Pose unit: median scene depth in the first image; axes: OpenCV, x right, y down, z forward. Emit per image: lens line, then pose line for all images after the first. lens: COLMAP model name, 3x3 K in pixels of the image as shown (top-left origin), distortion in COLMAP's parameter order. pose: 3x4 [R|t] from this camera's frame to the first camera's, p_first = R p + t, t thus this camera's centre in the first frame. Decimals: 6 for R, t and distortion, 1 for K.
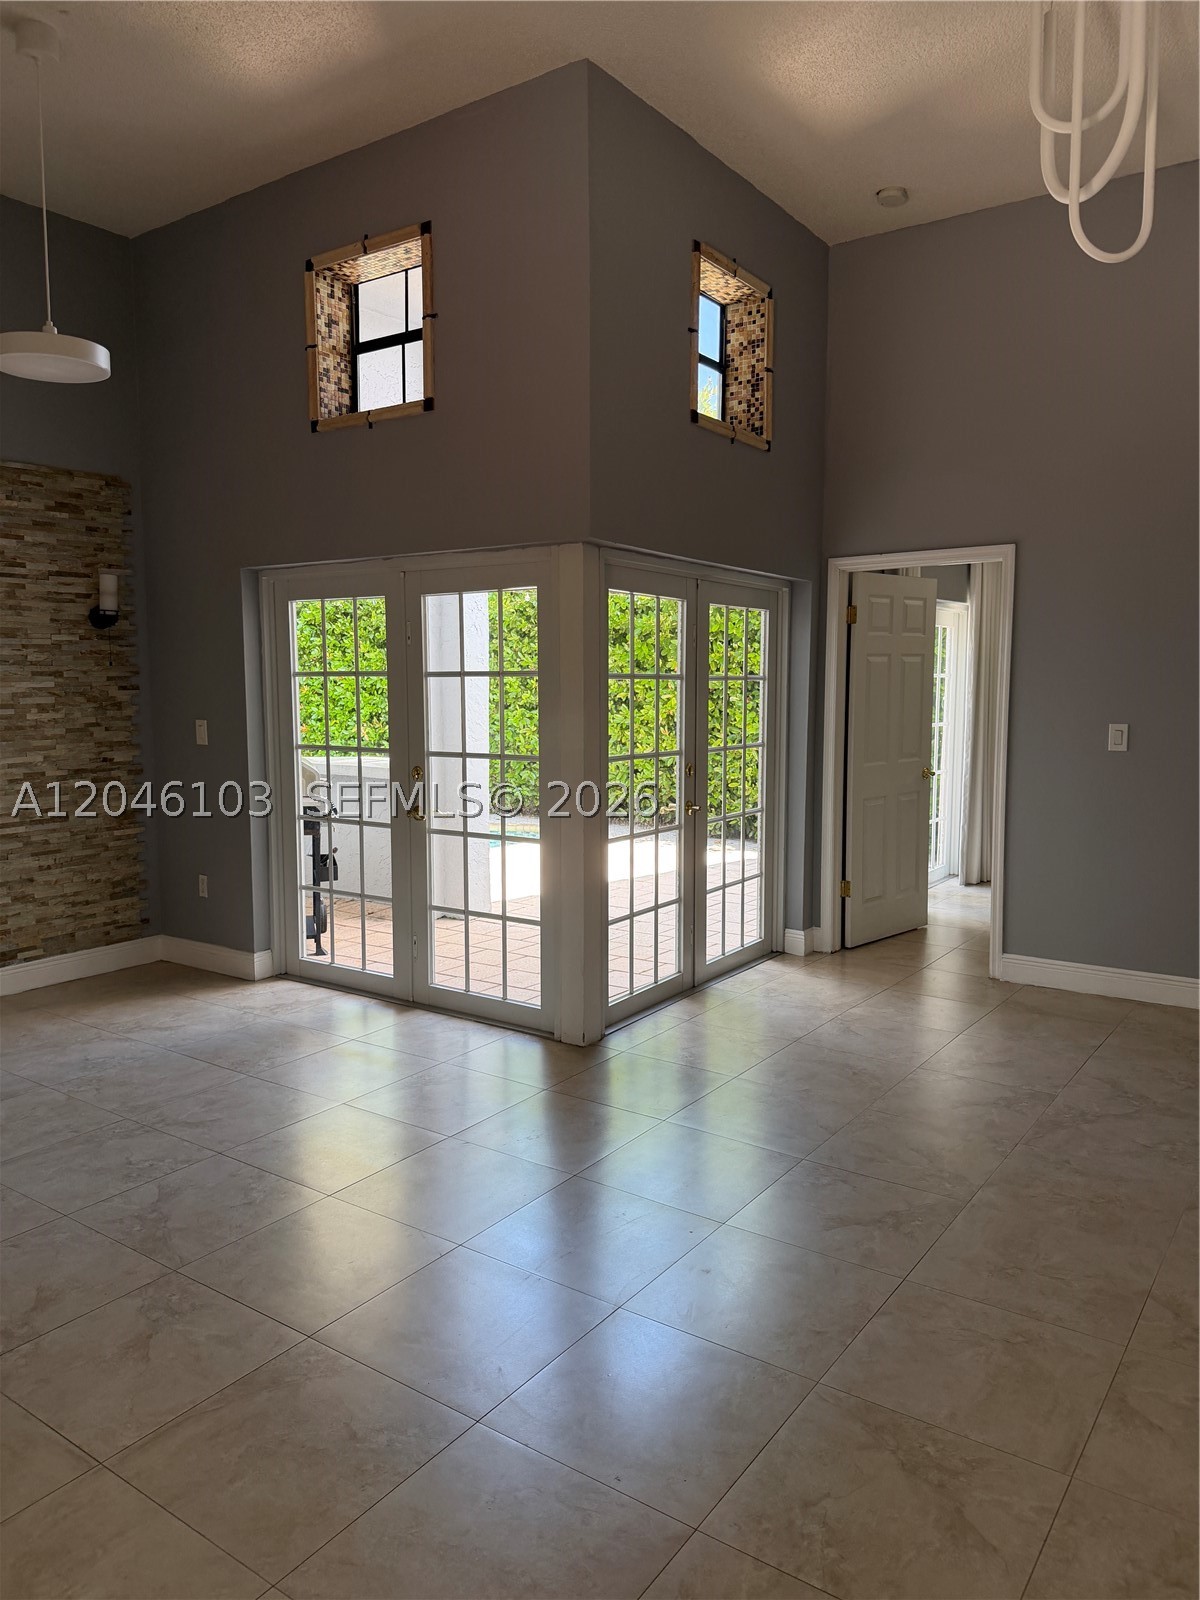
lens RADIAL K [[1121.1, 0, 594.9], [0, 1121.1, 793.7], [0, 0, 1]] dist [0.005614, -0.018577]
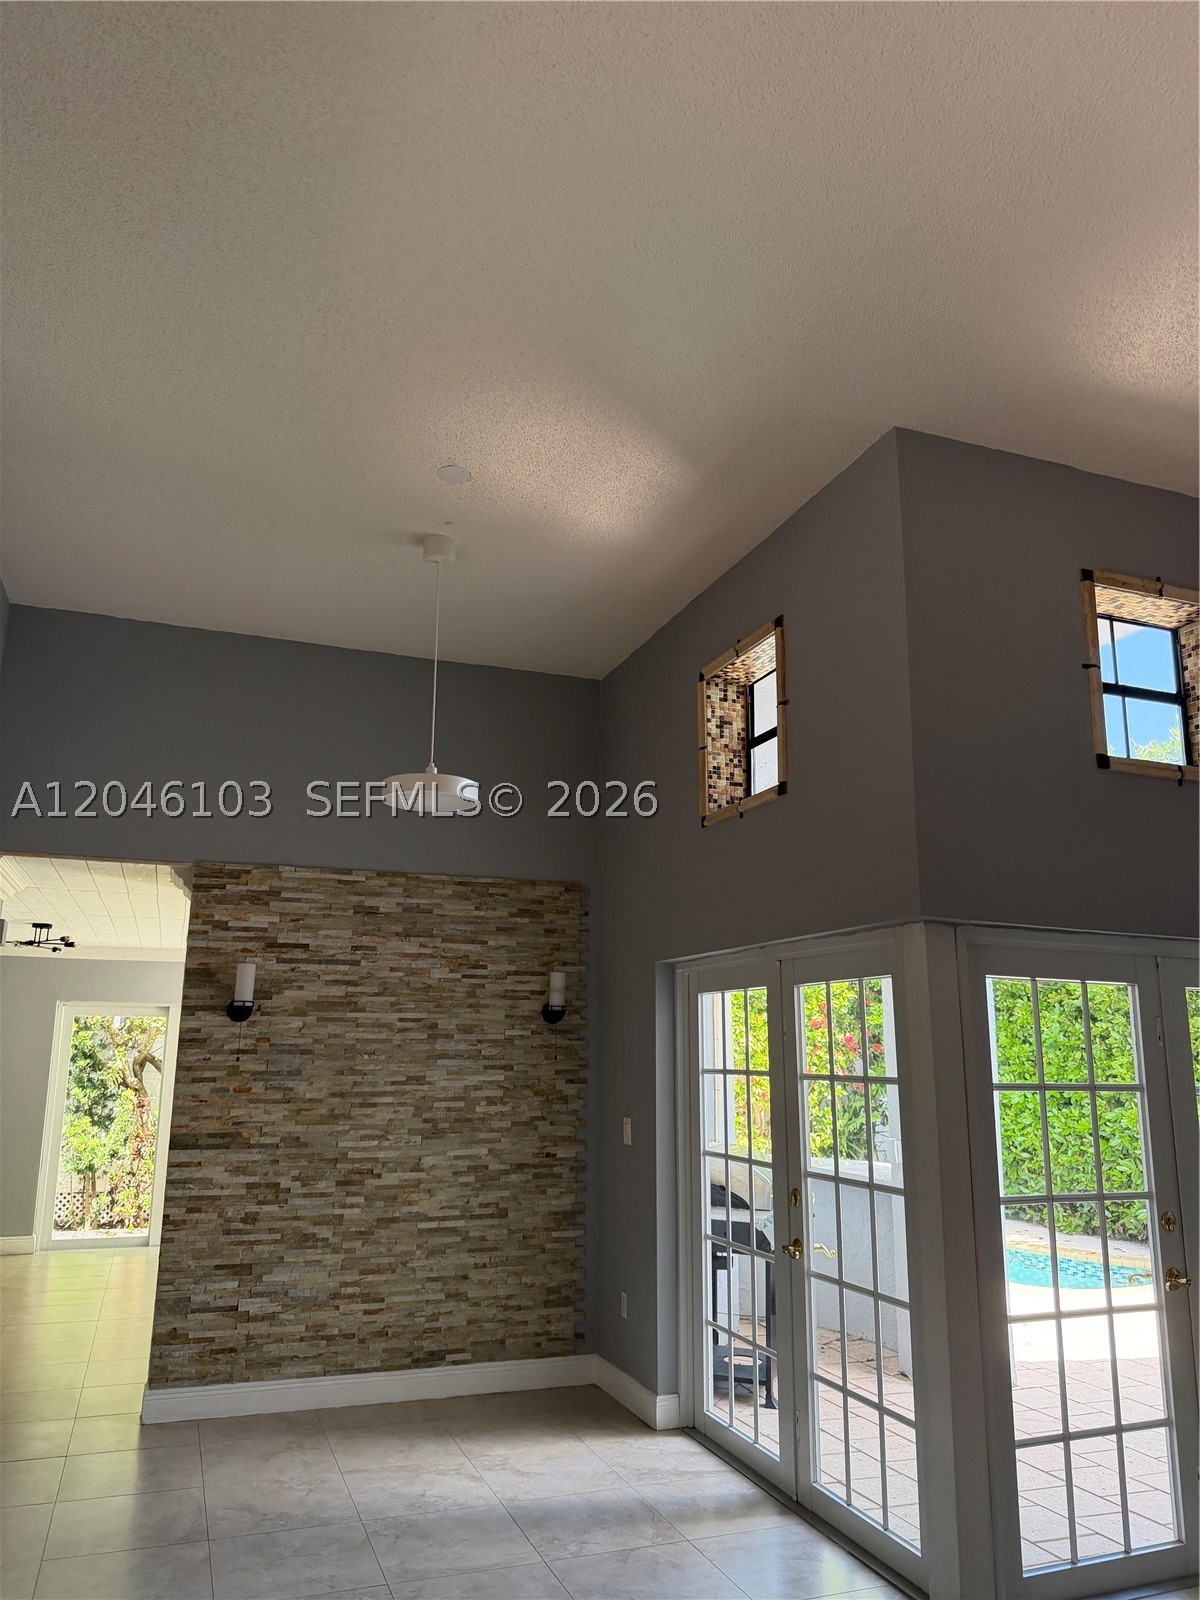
lens RADIAL K [[1121.1, 0, 594.4], [0, 1121.1, 755.2], [0, 0, 1]] dist [0.005614, -0.018577]
pose [[0.815916, -0.138282, -0.561391, 0.230837], [-0.070272, 0.940061, -0.333688, -0.036486], [0.573884, 0.311712, 0.757293, 0.147981]]
